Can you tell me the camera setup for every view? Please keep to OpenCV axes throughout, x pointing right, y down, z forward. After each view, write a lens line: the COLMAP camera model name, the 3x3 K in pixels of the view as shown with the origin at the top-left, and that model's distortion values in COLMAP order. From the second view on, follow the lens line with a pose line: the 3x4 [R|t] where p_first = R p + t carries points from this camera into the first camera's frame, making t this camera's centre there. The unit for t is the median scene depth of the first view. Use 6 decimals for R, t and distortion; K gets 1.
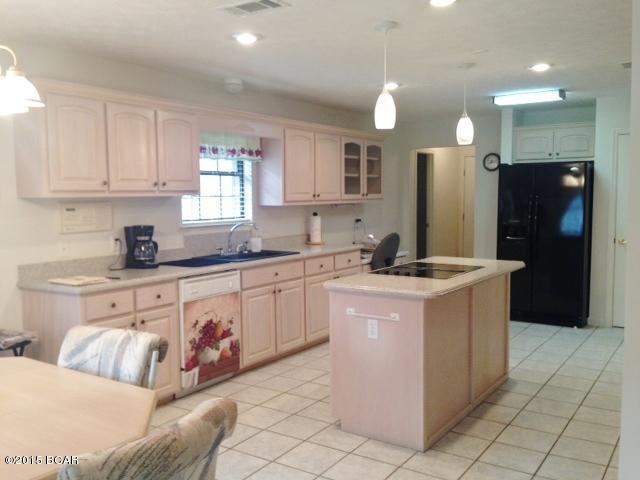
lens RADIAL K [[599.4, 0, 295.6], [0, 599.4, 244.6], [0, 0, 1]] dist [-0.002748, -0.011454]
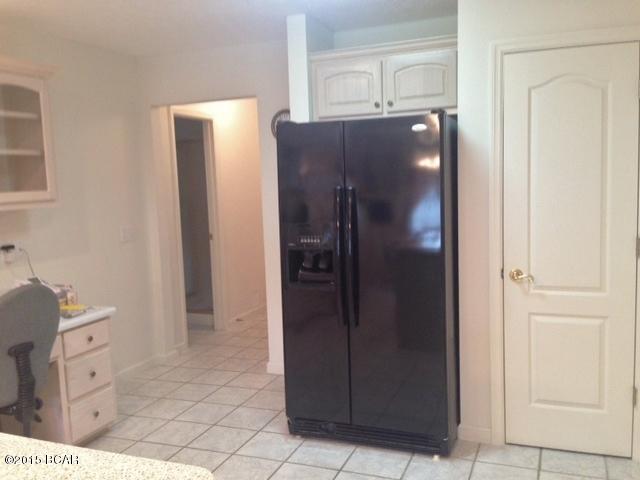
lens RADIAL K [[596.3, 0, 320.0], [0, 596.3, 240.0], [0, 0, 1]] dist [0.003061, -0.014677]
pose [[0.971080, -0.047003, 0.234083, 0.249281], [0.044746, 0.998887, 0.014945, -0.044424], [-0.234524, -0.004039, 0.972102, 0.509081]]
